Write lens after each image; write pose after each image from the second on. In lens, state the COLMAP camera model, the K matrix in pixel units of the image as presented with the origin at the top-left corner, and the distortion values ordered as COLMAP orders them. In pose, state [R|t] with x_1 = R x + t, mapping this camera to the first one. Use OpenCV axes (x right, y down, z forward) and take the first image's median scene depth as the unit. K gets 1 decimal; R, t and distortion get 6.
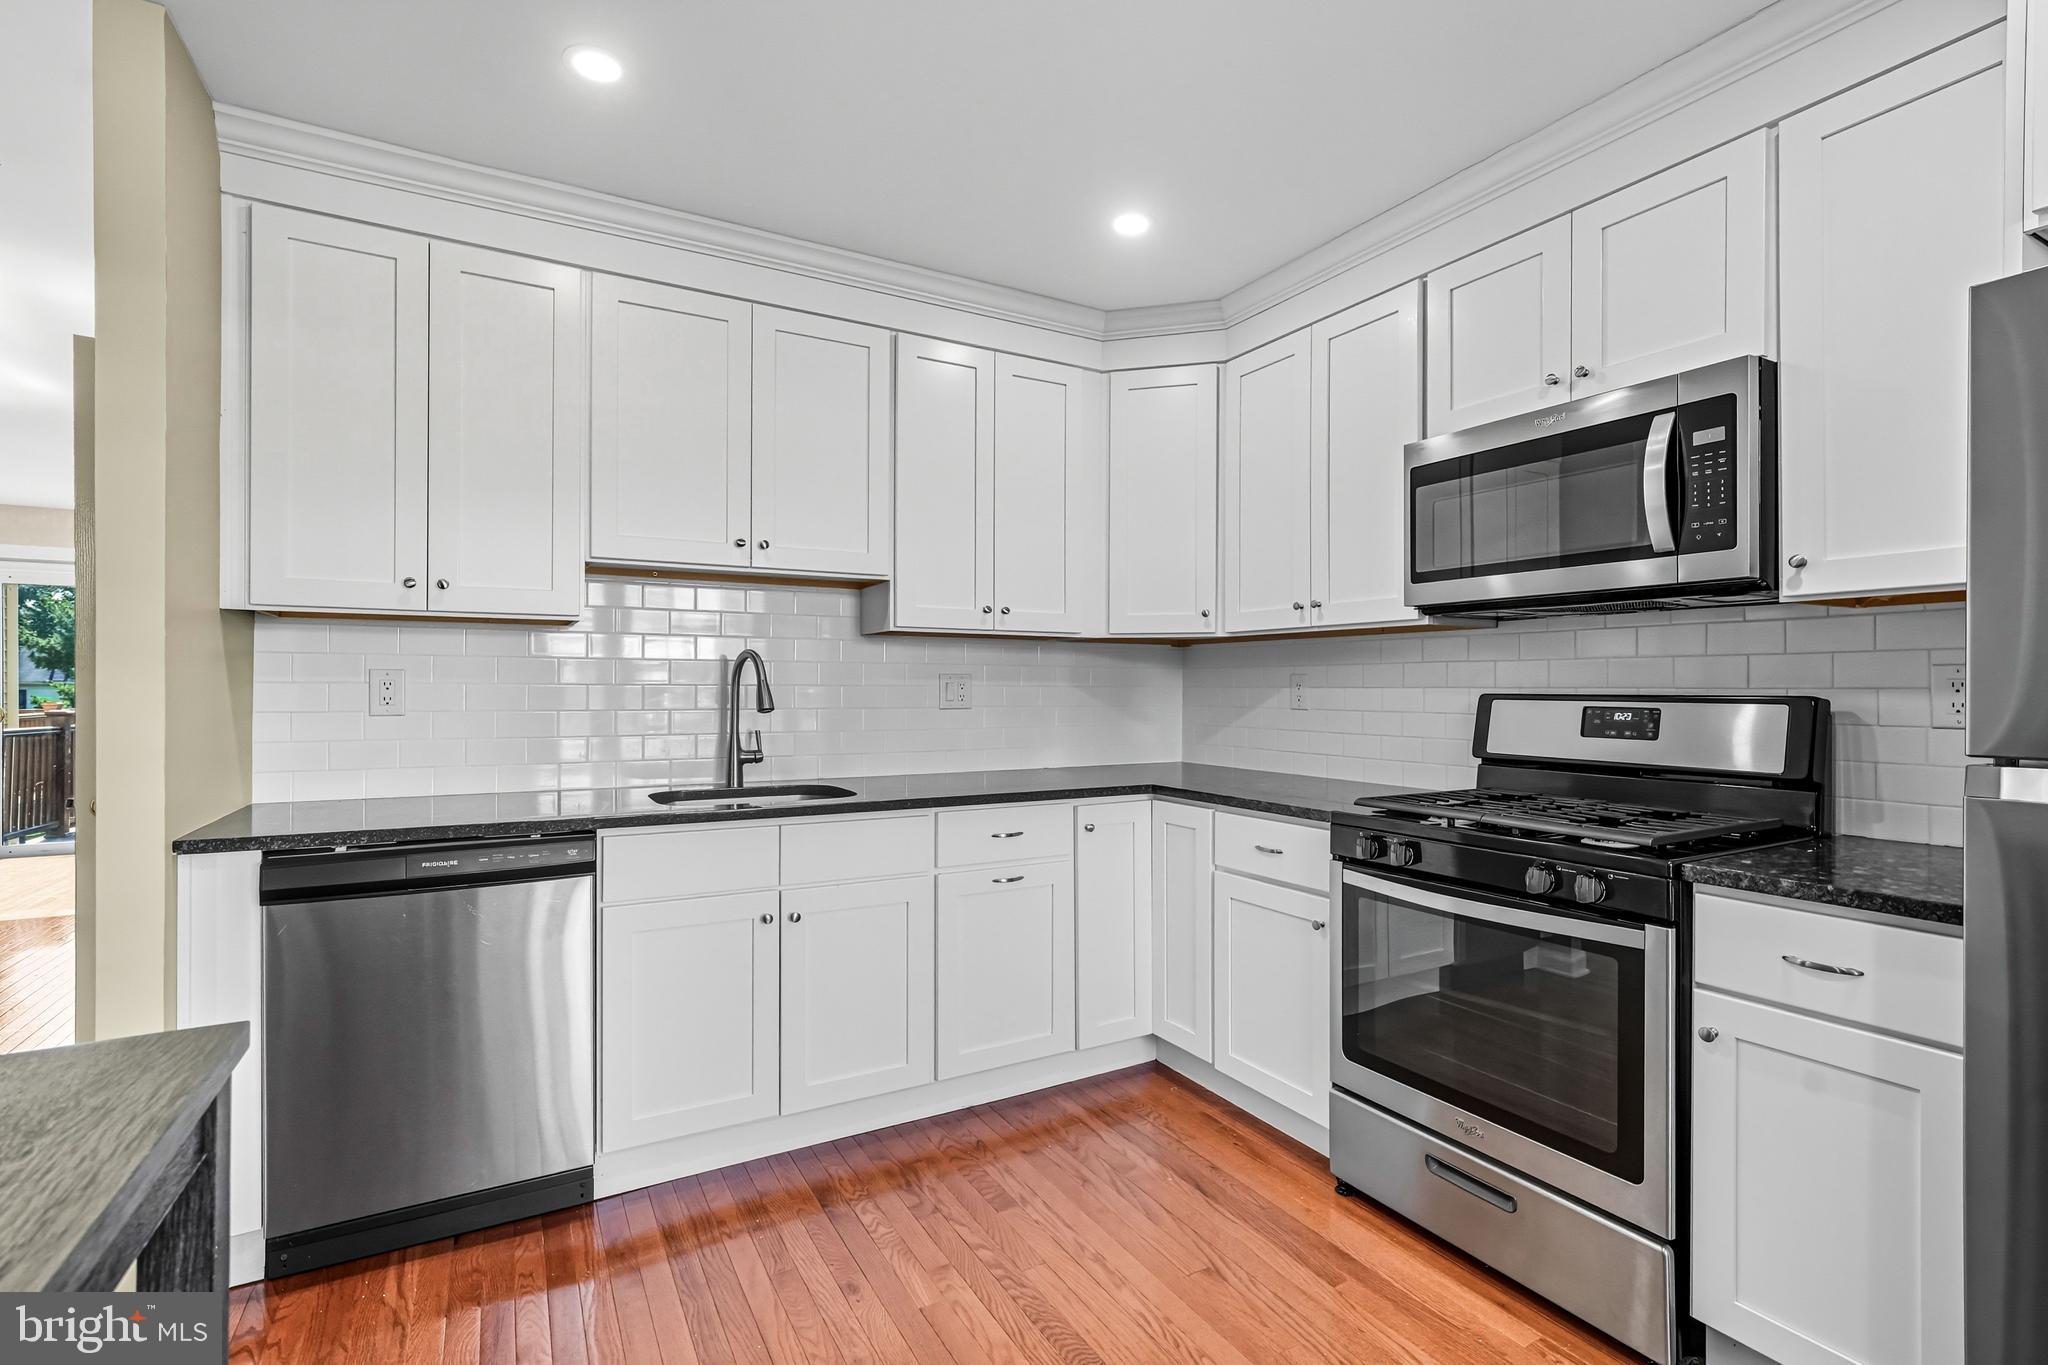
lens RADIAL K [[948.0, 0, 1034.9], [0, 948.0, 686.0], [0, 0, 1]] dist [0.003443, 0.000796]
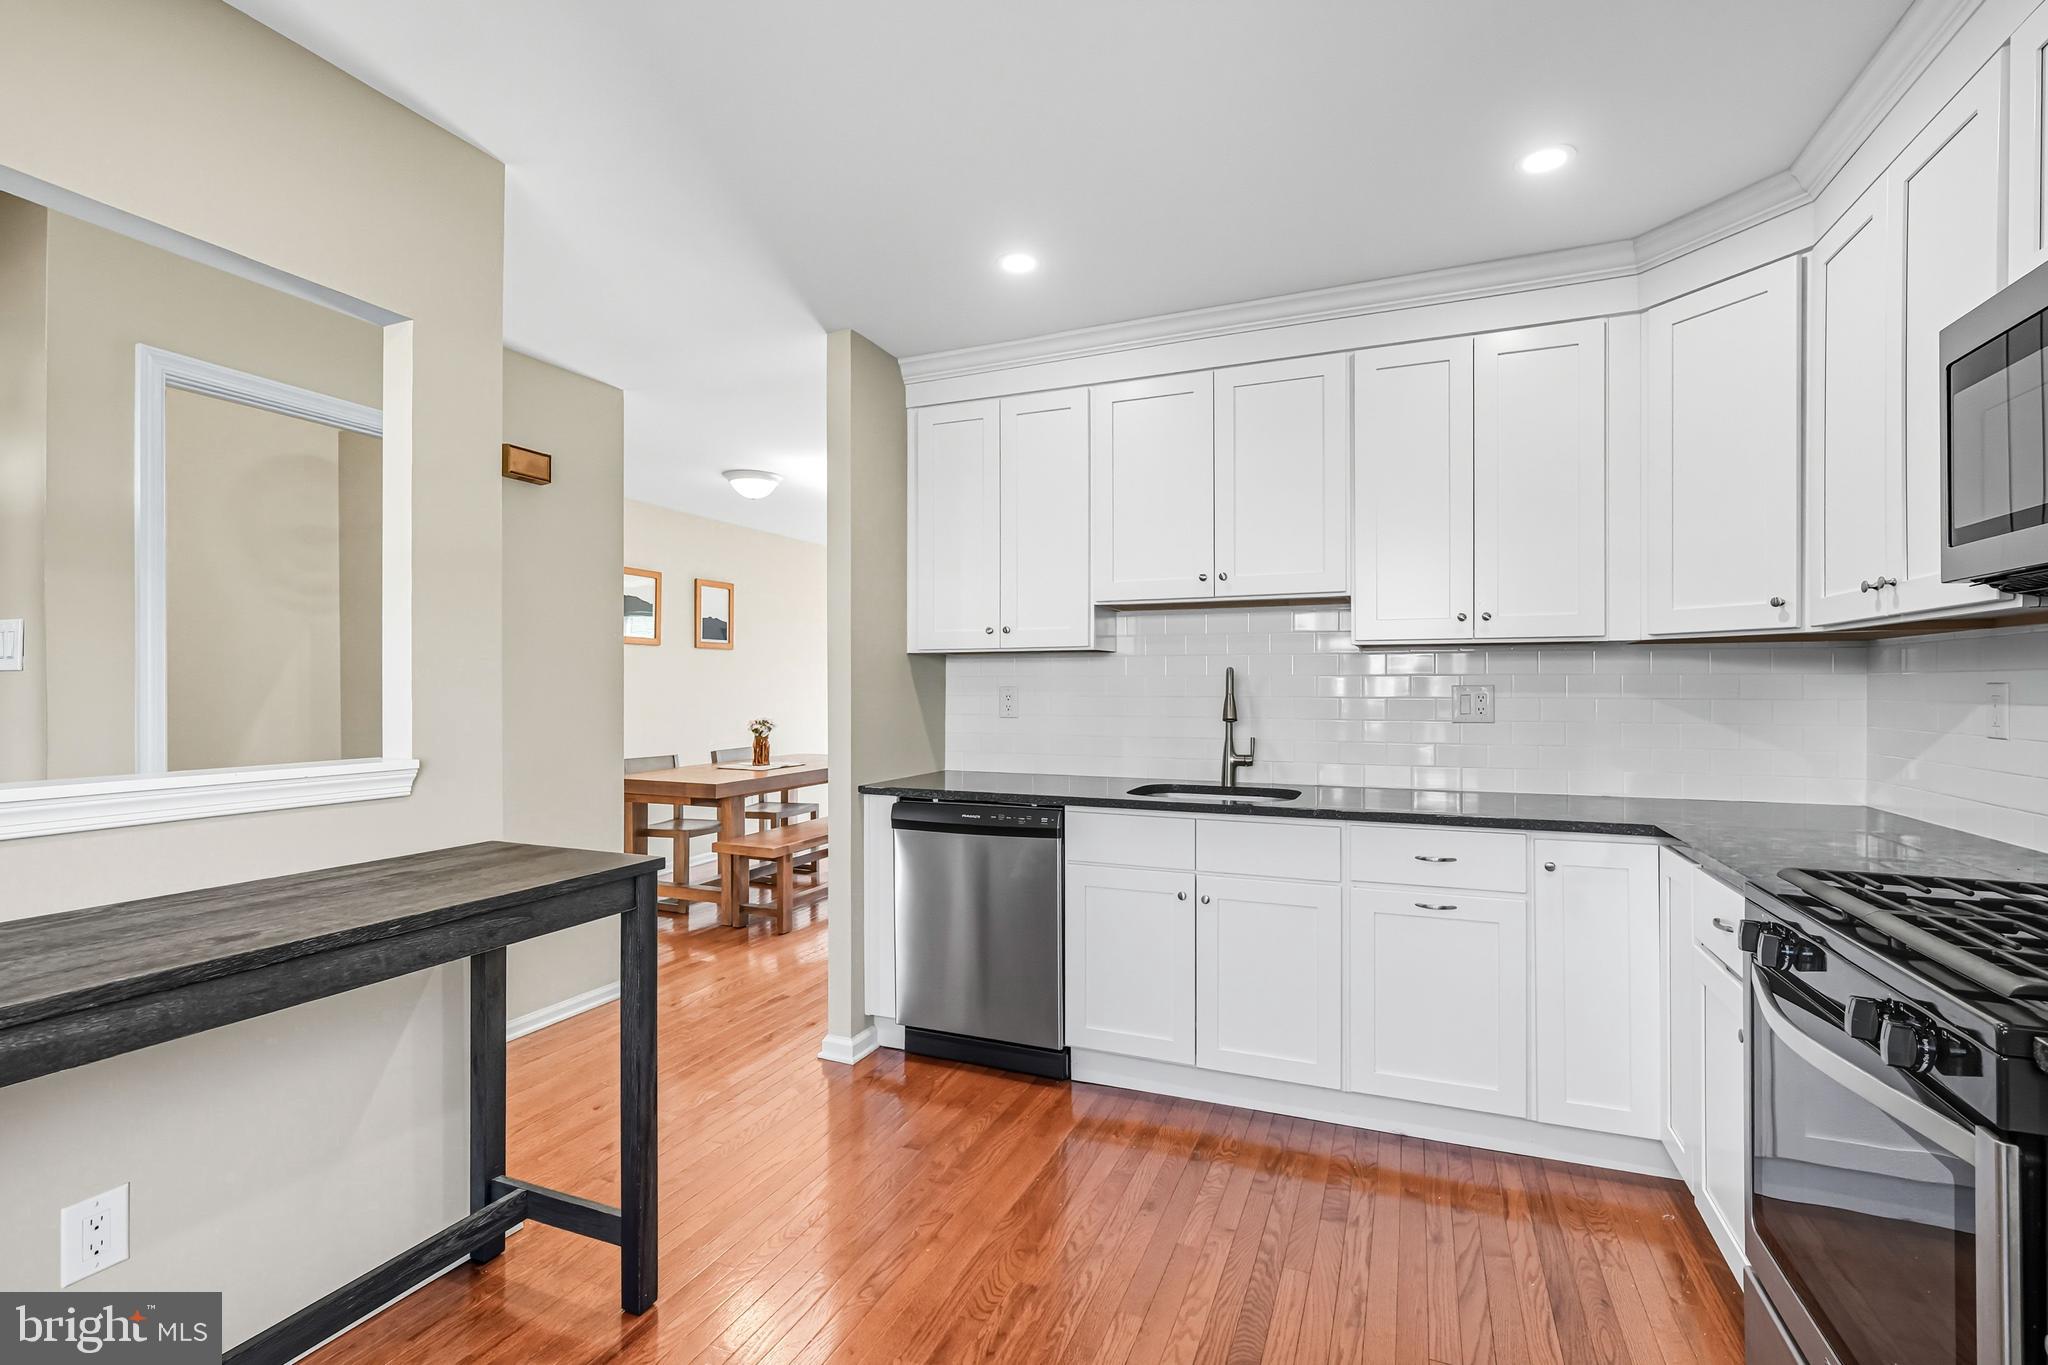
lens RADIAL K [[948.0, 0, 1024.5], [0, 948.0, 684.7], [0, 0, 1]] dist [0.003443, 0.000796]
pose [[0.604918, -0.005495, -0.796269, 0.530523], [0.003522, 0.999985, -0.004225, -0.014654], [0.796280, -0.000249, 0.604928, 0.119654]]
